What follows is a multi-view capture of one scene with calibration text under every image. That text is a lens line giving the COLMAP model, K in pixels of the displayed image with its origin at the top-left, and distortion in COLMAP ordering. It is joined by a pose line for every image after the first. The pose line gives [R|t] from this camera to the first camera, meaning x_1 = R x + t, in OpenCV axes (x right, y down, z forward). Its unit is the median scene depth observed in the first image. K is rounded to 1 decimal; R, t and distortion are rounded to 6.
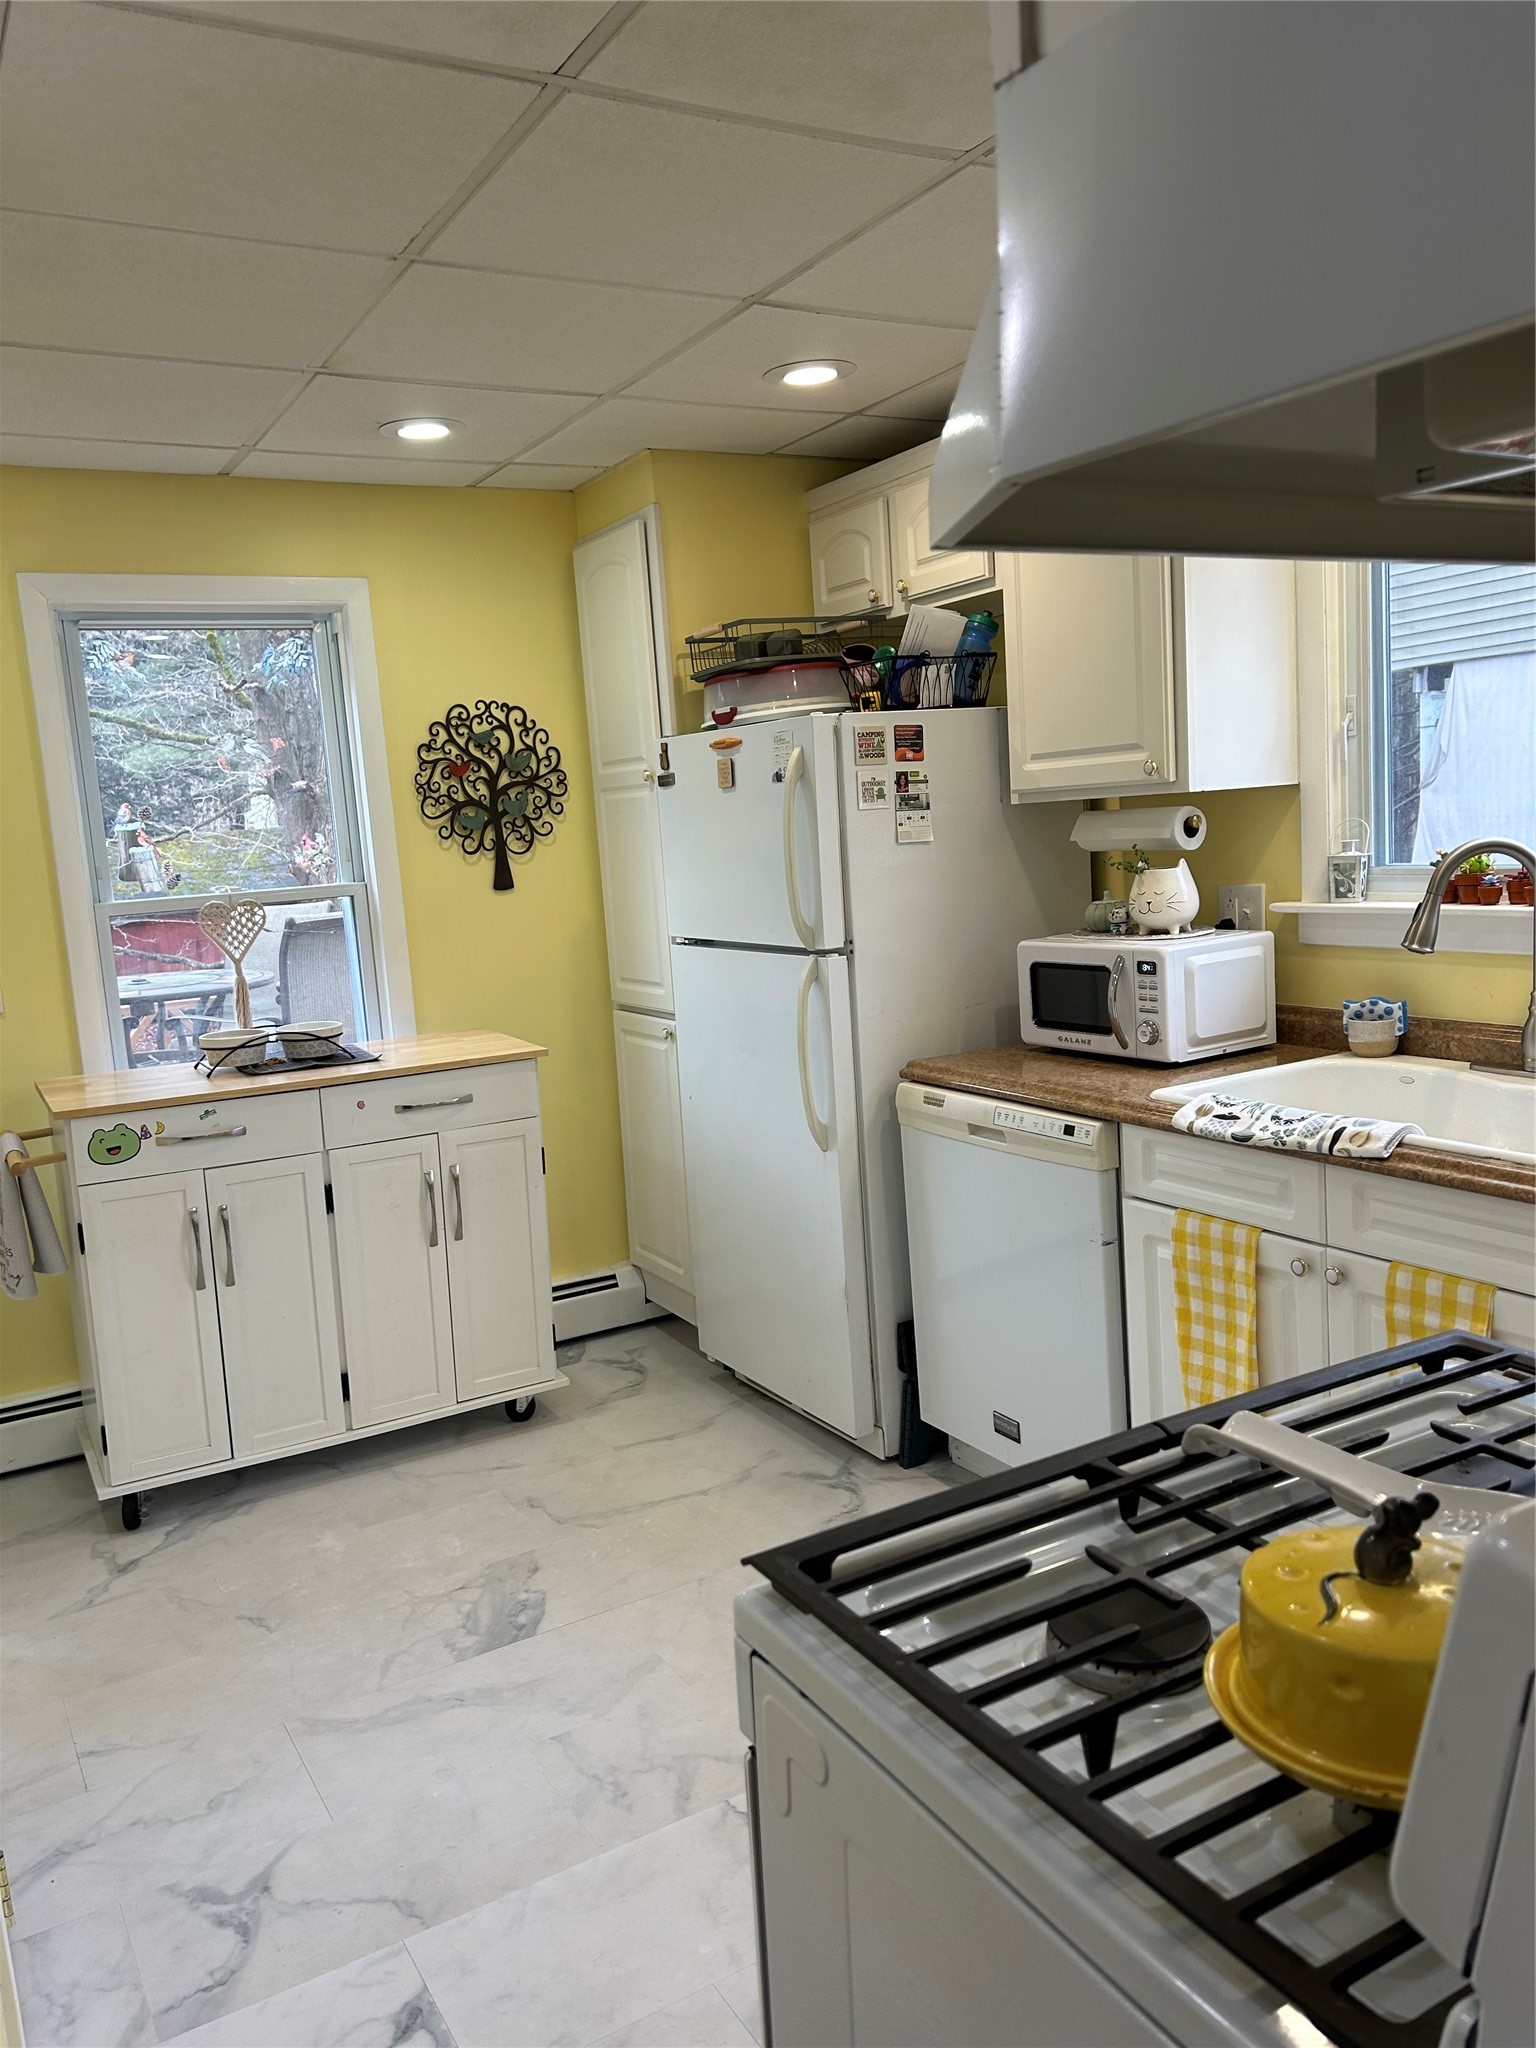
lens RADIAL K [[1555.5, 0, 759.7], [0, 1555.5, 1030.6], [0, 0, 1]] dist [0.053241, -0.081032]
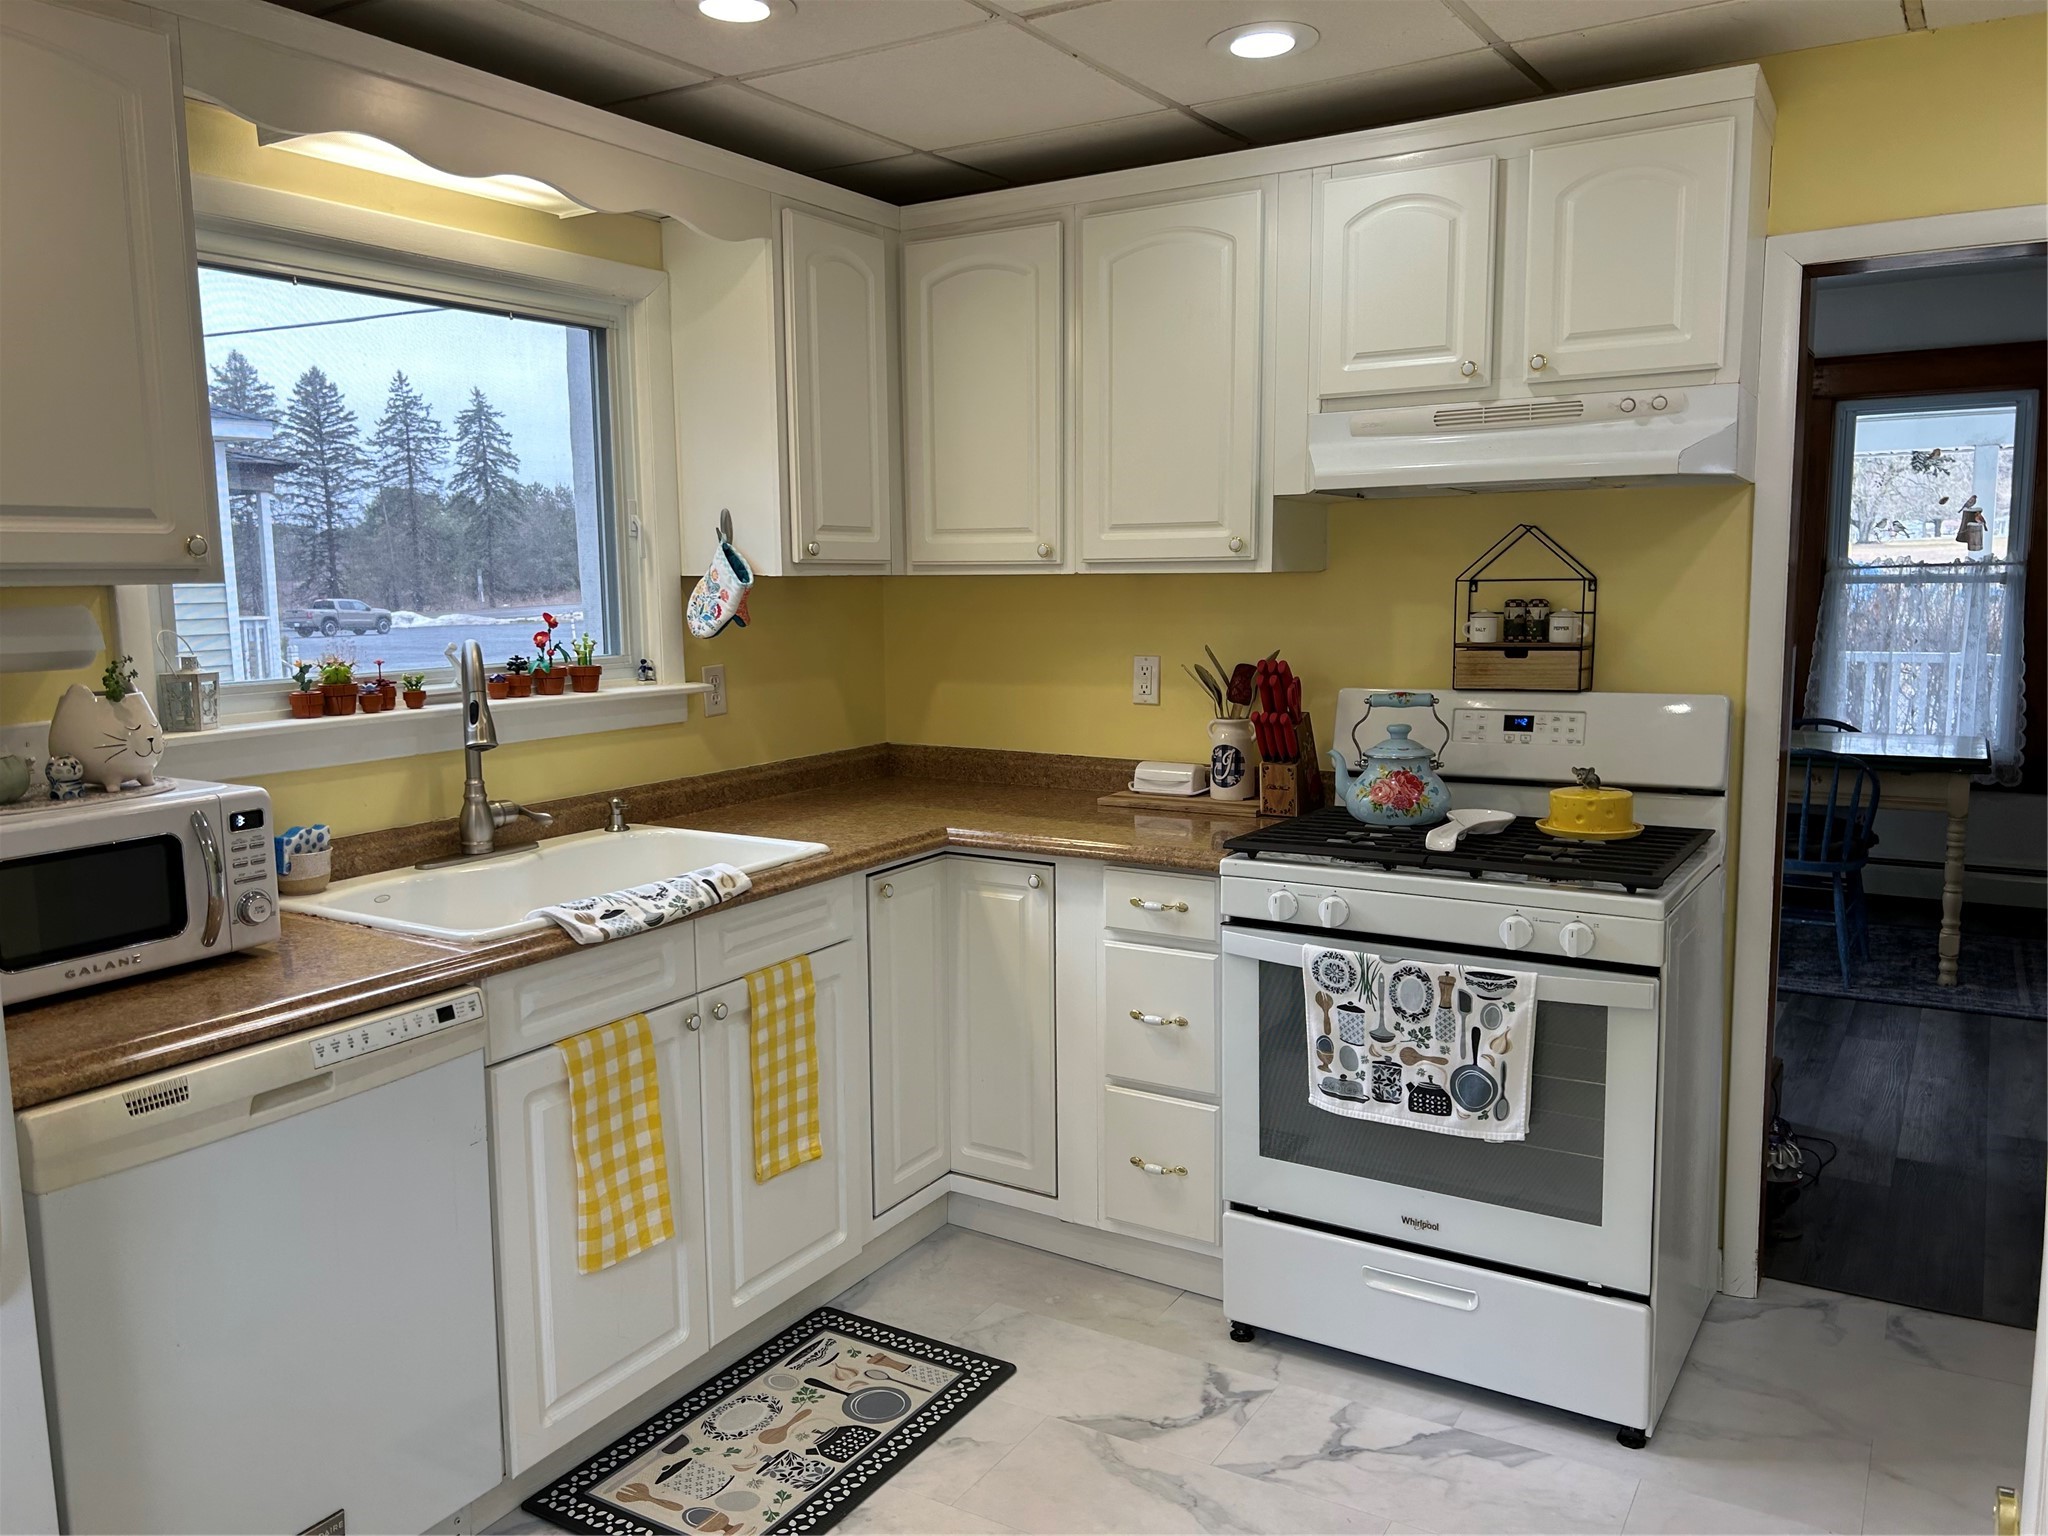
lens RADIAL K [[1553.6, 0, 1024.0], [0, 1553.6, 768.0], [0, 0, 1]] dist [0.060338, -0.106225]
pose [[-0.482402, -0.038887, 0.875086, -0.528831], [0.167093, 0.976584, 0.135510, -0.096165], [-0.859865, 0.211591, -0.464609, 0.963110]]
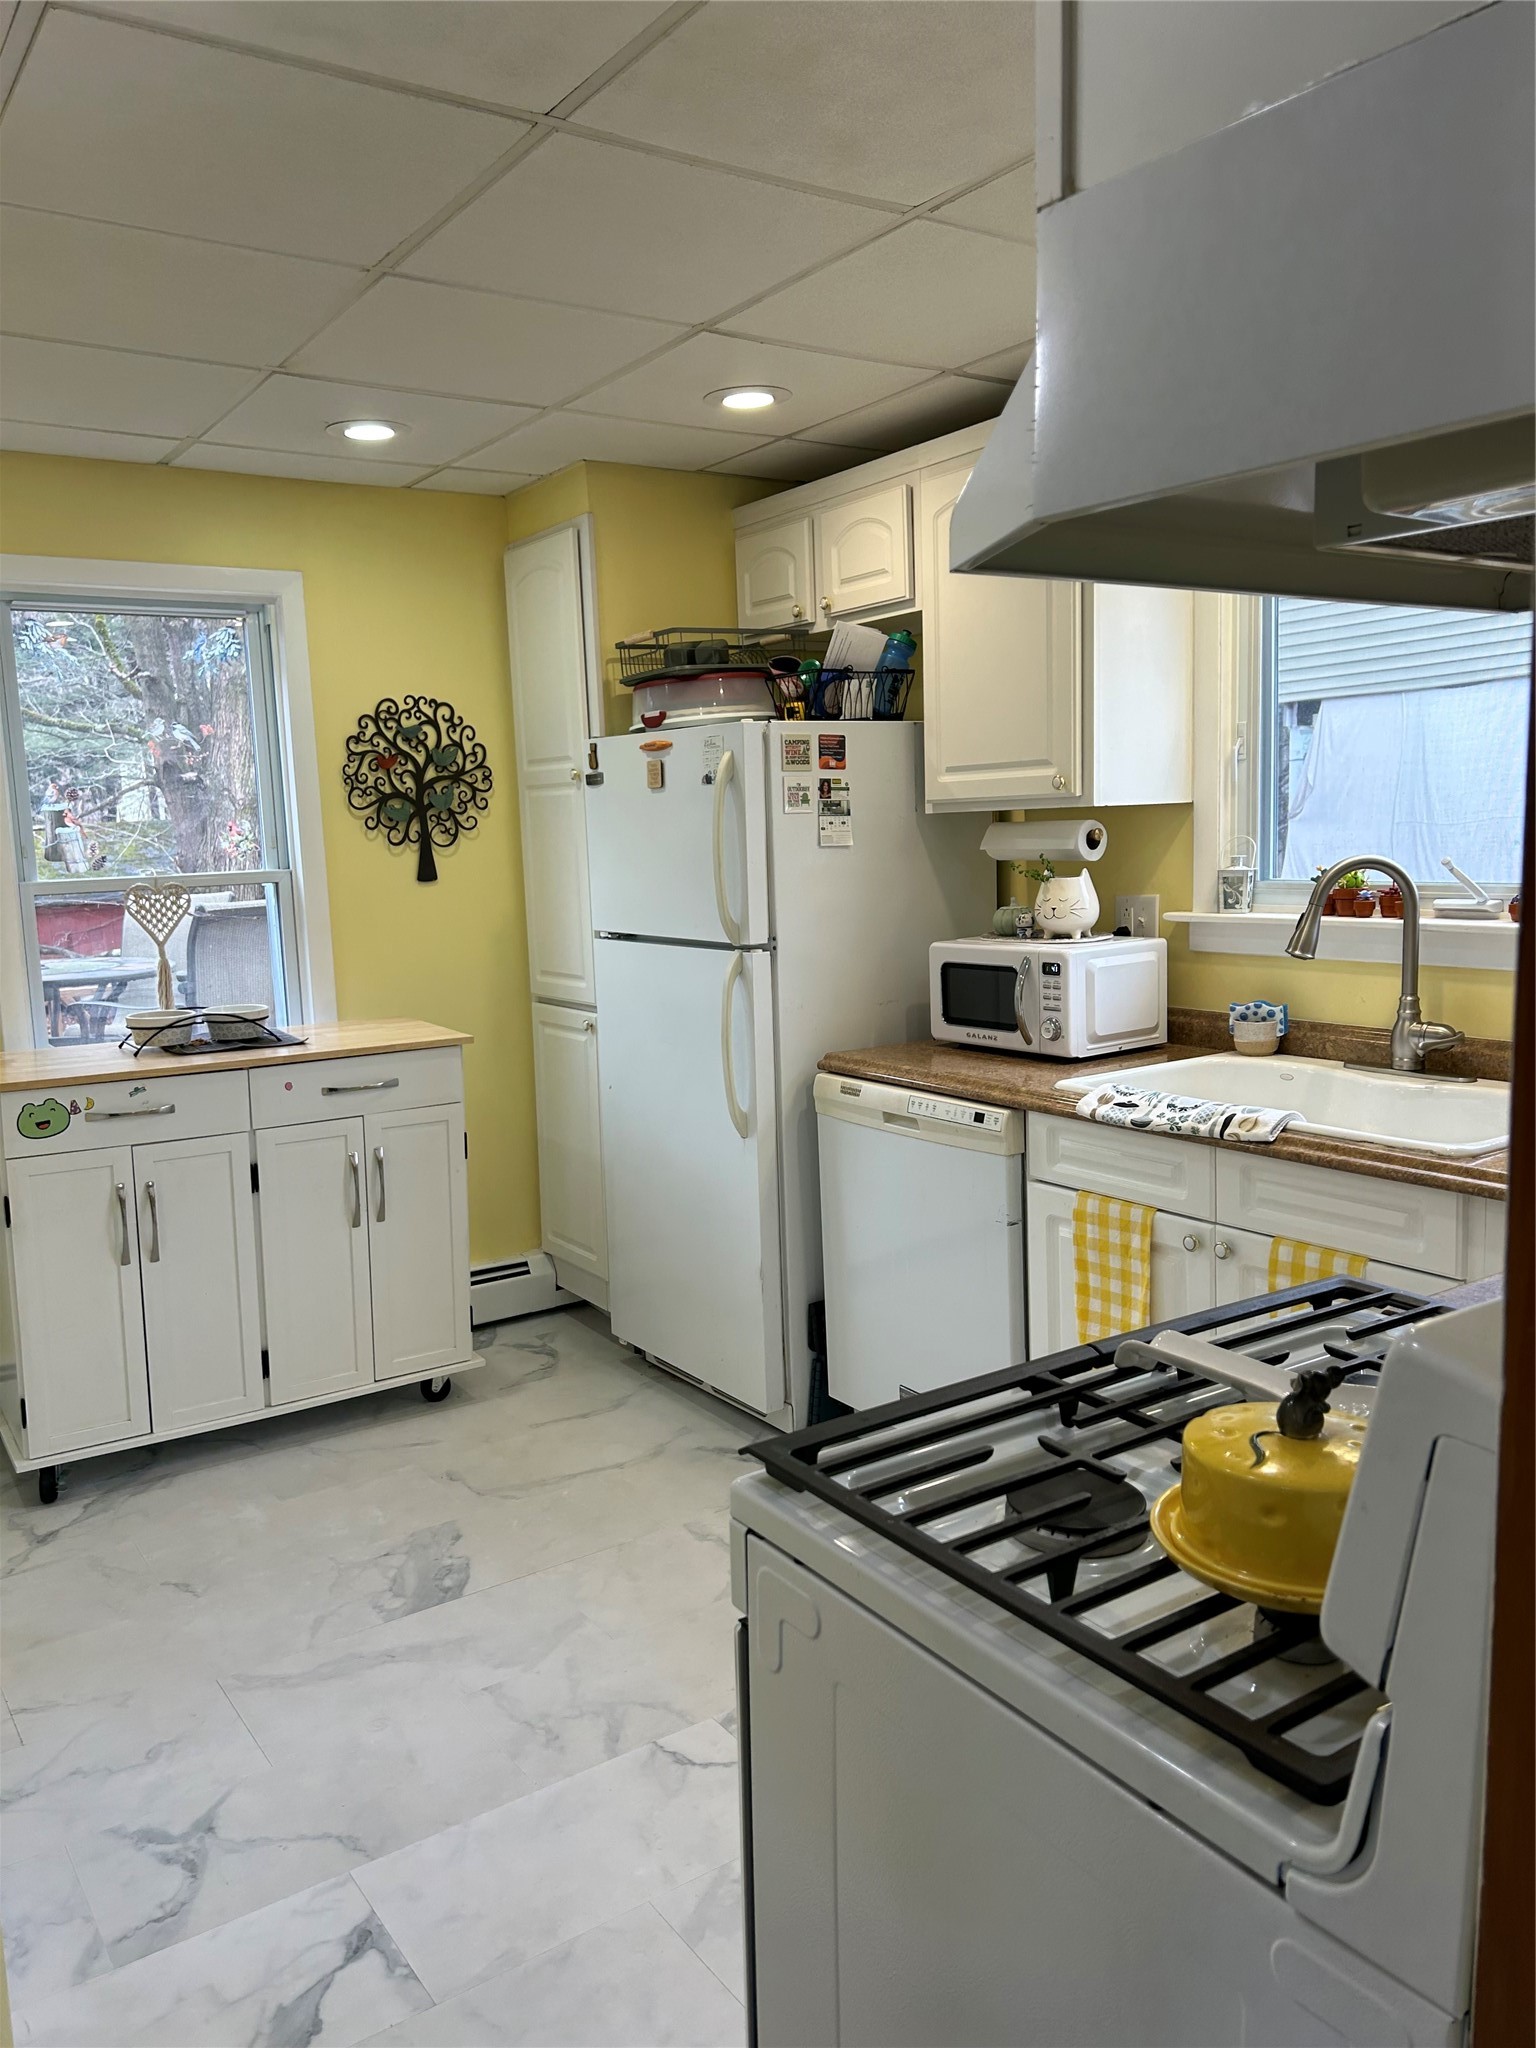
lens RADIAL K [[1553.6, 0, 768.0], [0, 1553.6, 1024.0], [0, 0, 1]] dist [0.060338, -0.106225]
pose [[0.996426, 0.022329, 0.081463, -0.030251], [-0.021378, 0.999693, -0.012533, 0.014289], [-0.081718, 0.010747, 0.996598, -0.045129]]
